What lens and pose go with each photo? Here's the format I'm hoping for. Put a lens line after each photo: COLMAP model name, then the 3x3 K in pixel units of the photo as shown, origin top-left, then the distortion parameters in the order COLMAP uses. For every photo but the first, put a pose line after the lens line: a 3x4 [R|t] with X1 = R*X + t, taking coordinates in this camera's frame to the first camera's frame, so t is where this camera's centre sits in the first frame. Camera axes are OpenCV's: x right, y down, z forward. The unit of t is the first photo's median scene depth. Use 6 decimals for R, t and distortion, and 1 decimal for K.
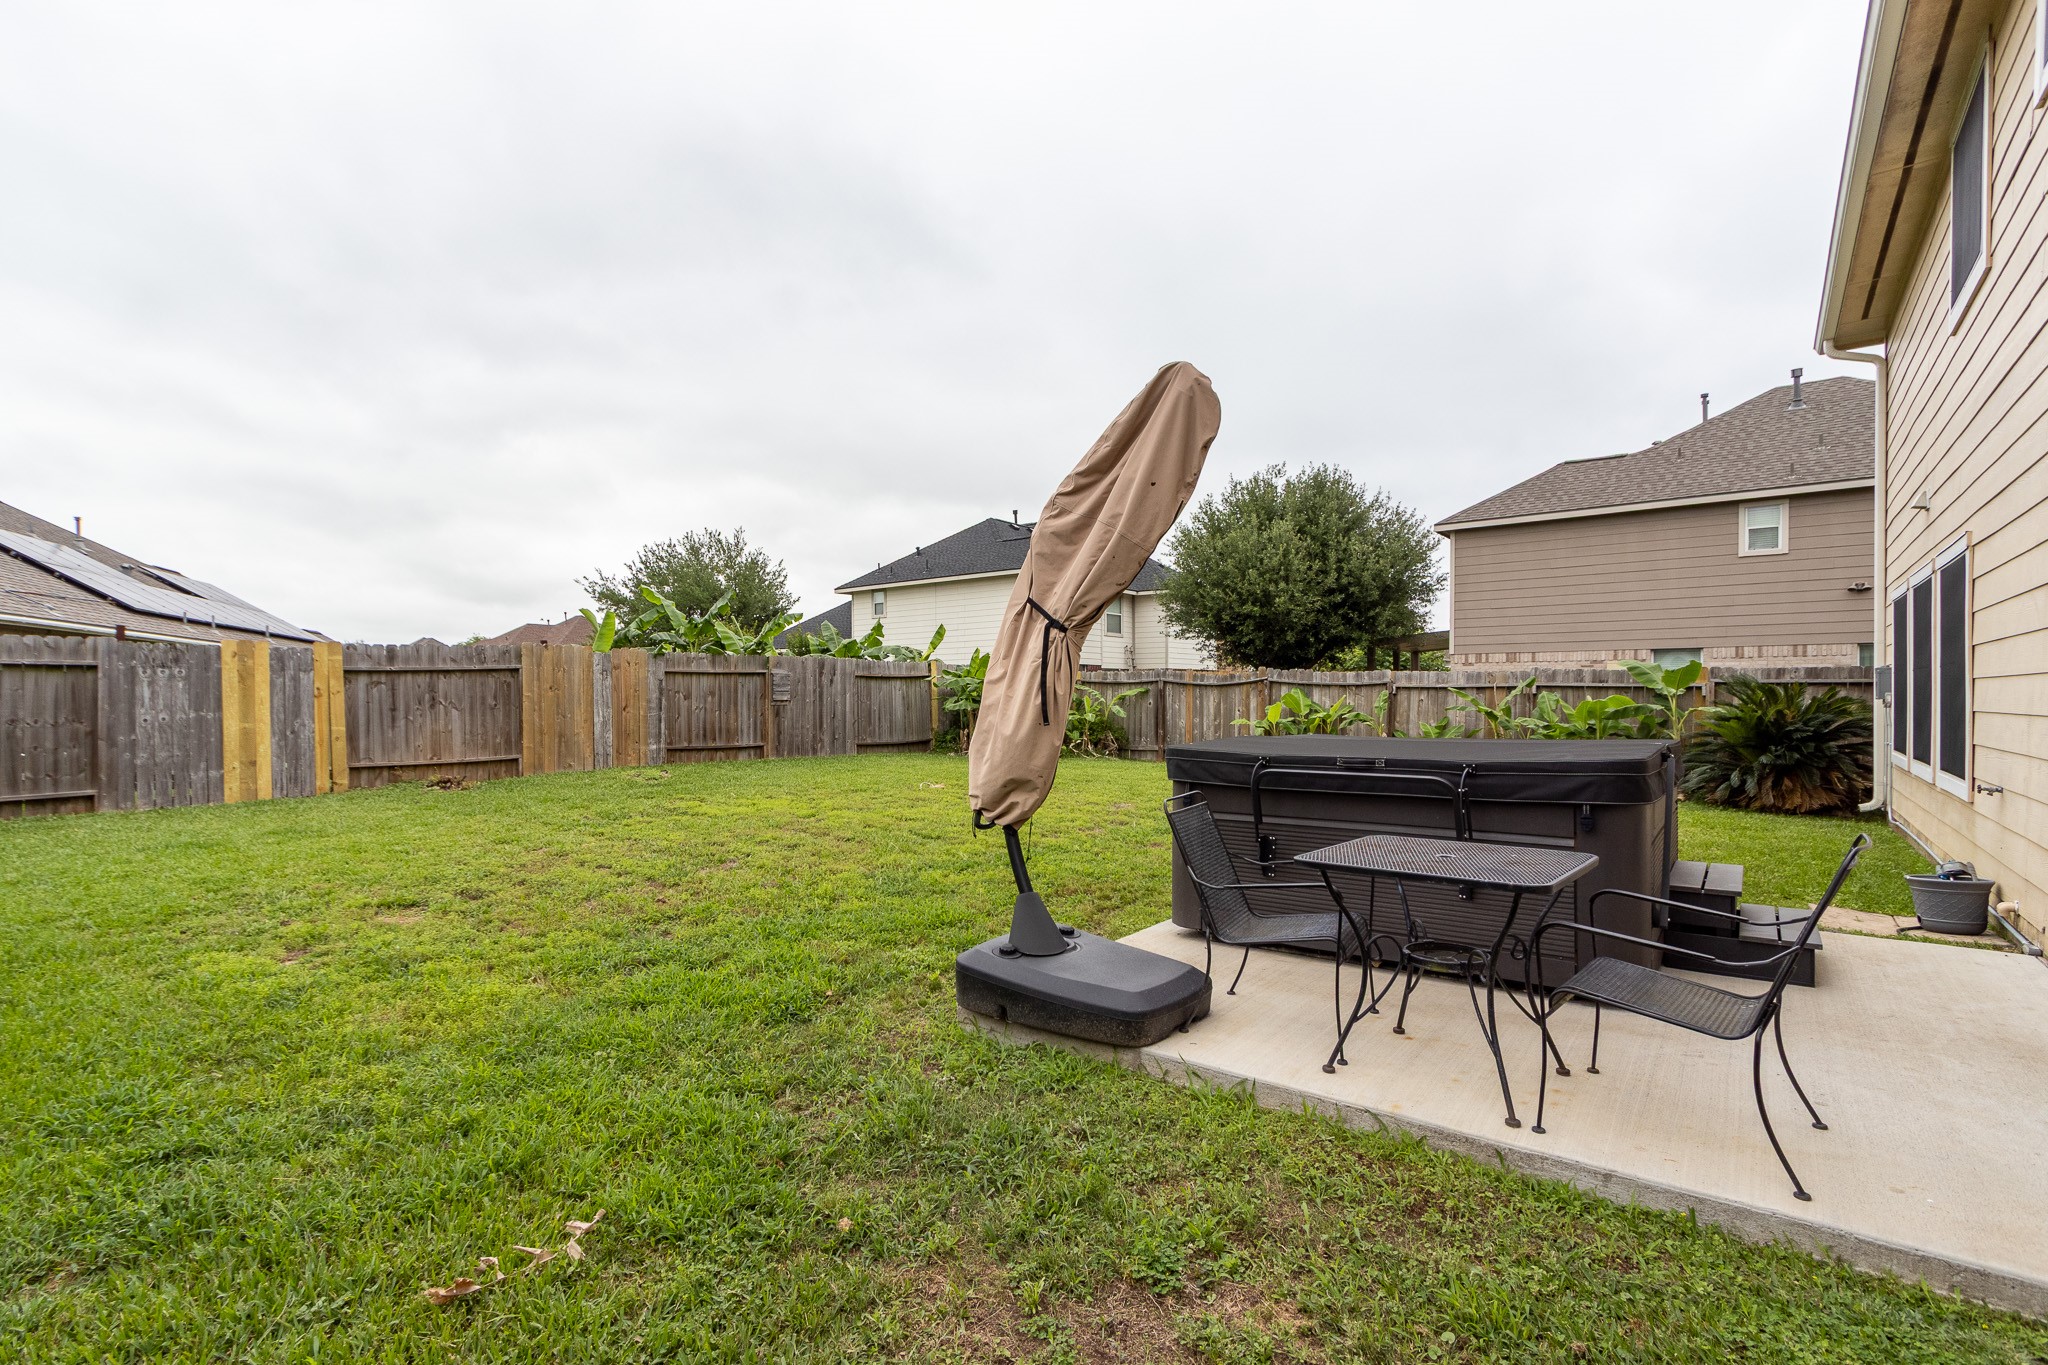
lens RADIAL K [[943.9, 0, 993.4], [0, 943.9, 704.5], [0, 0, 1]] dist [0.002988, -0.001364]
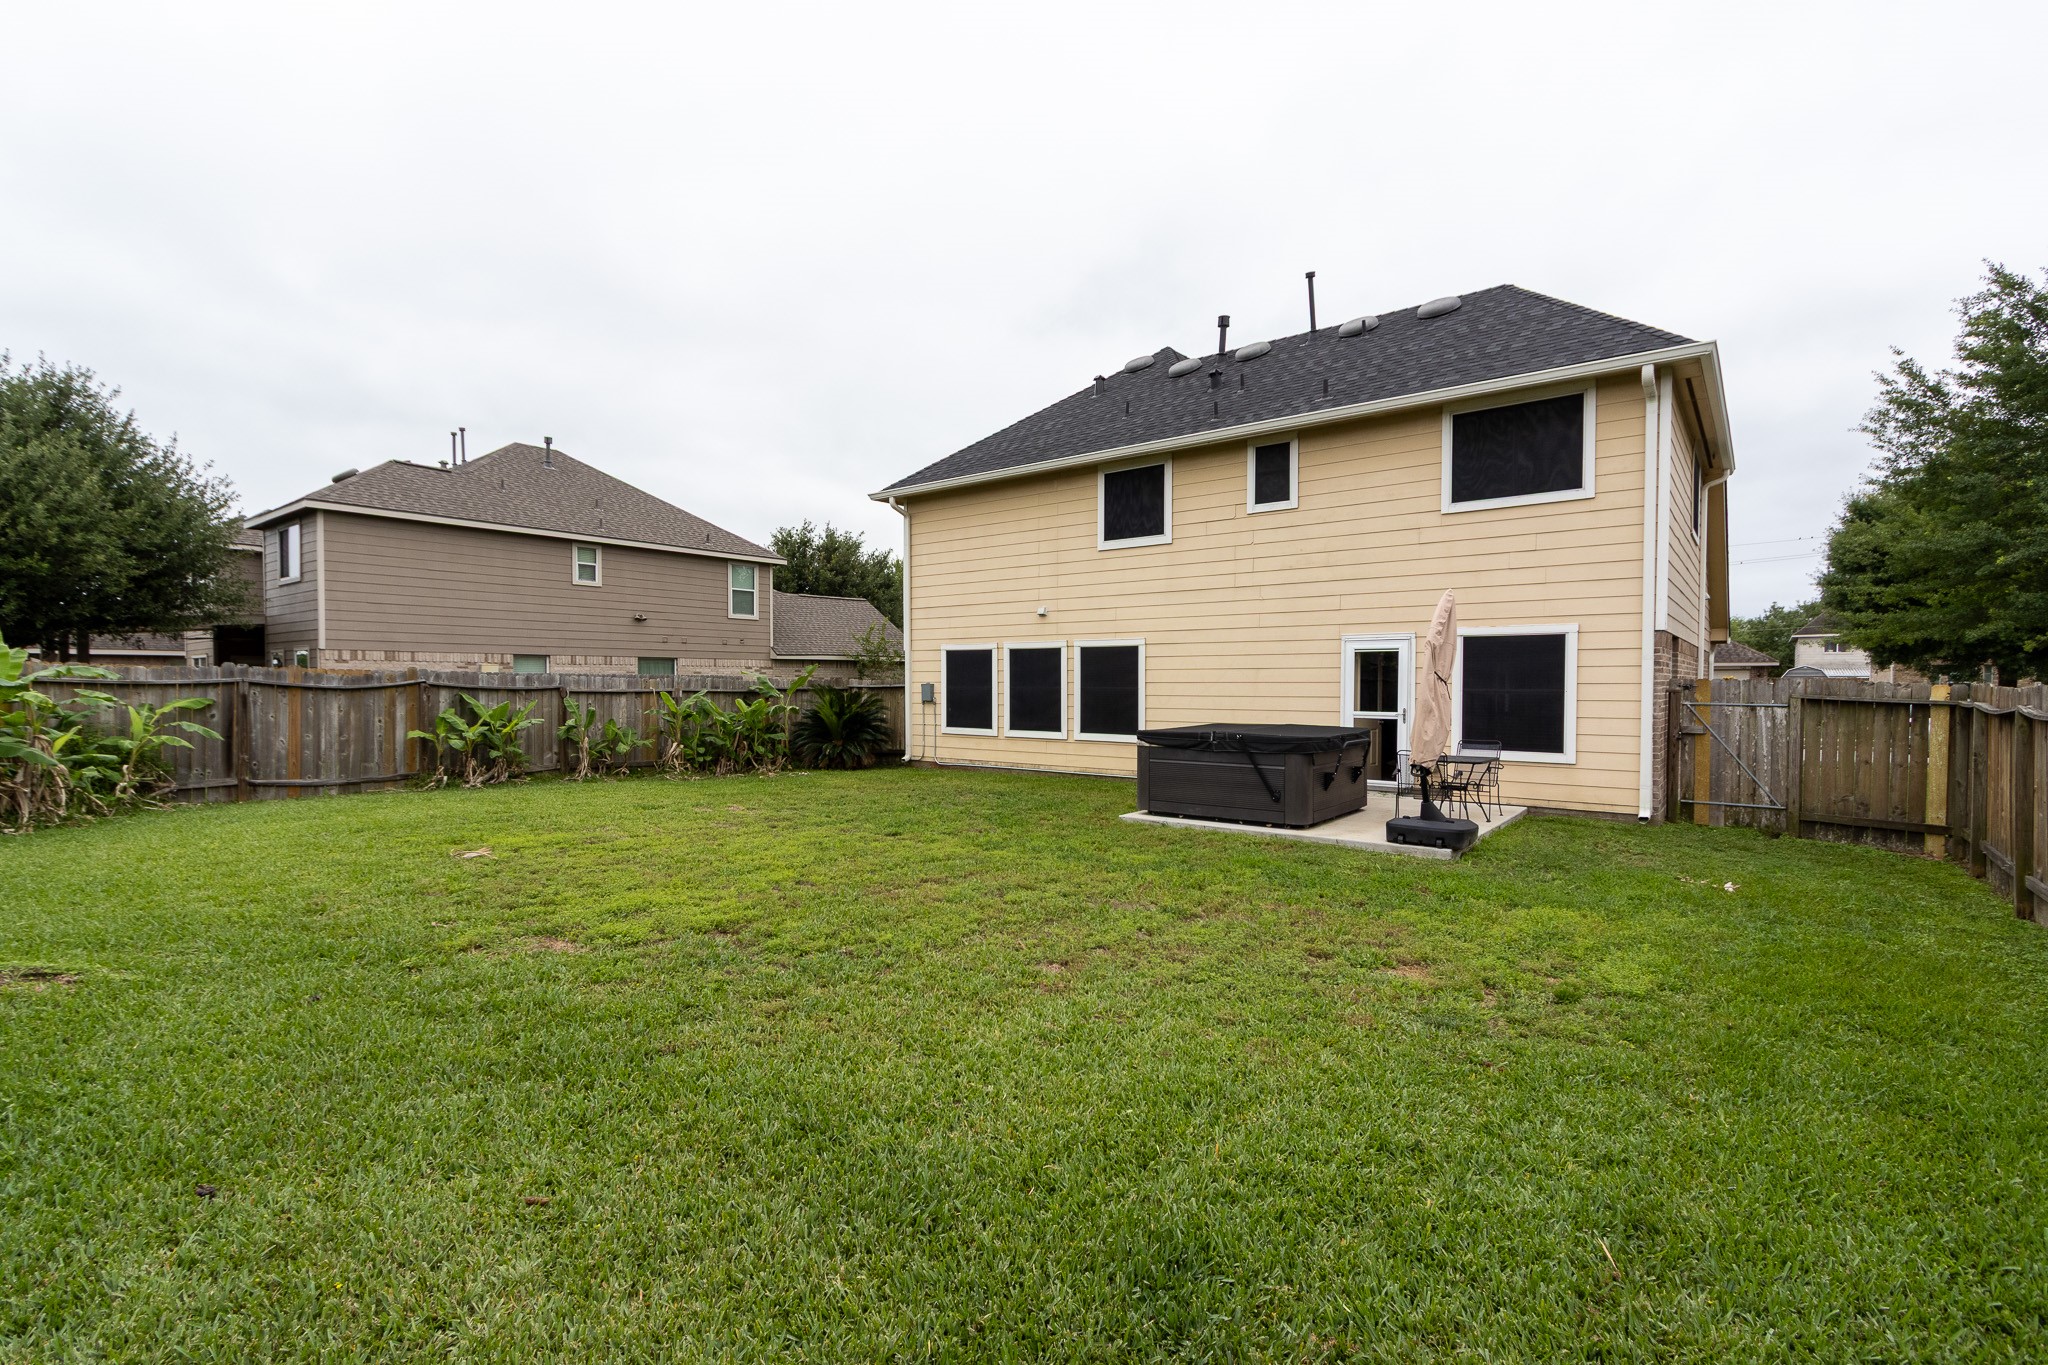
lens RADIAL K [[938.0, 0, 1002.0], [0, 938.0, 705.7], [0, 0, 1]] dist [0.006707, -0.000771]
pose [[0.000169, -0.022343, 0.999750, -0.886713], [0.007084, 0.999725, 0.022341, -0.034170], [-0.999975, 0.007079, 0.000327, 0.809511]]
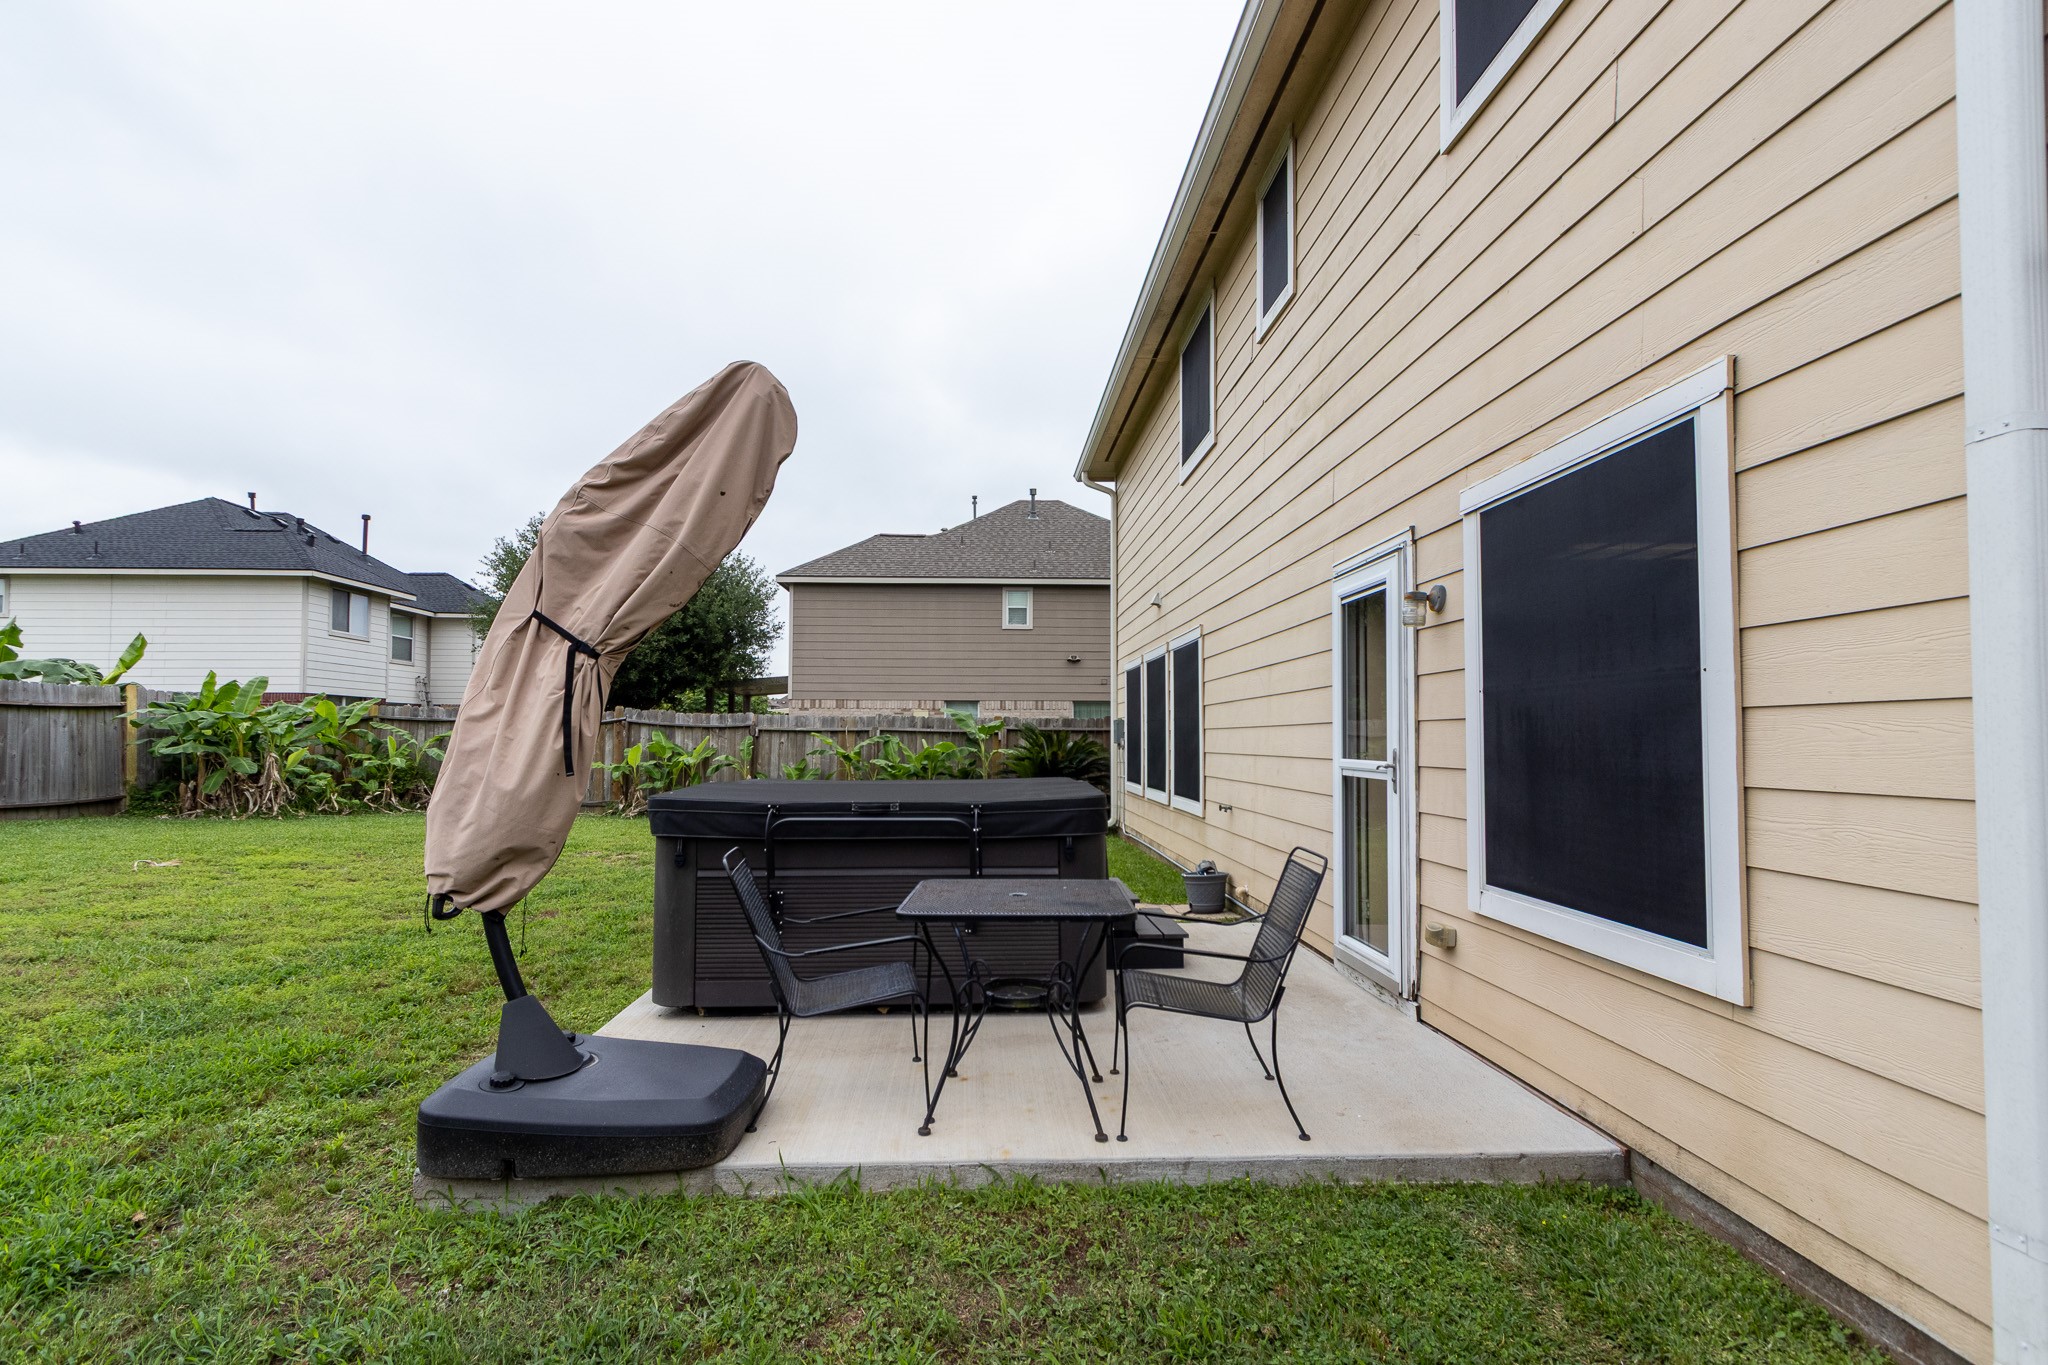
lens RADIAL K [[962.0, 0, 1002.6], [0, 962.0, 704.5], [0, 0, 1]] dist [0.005985, -0.000119]
pose [[0.760054, 0.028338, 0.649242, -0.072656], [-0.000109, 0.999054, -0.043479, -0.000924], [-0.649860, 0.032976, 0.759338, 0.061776]]
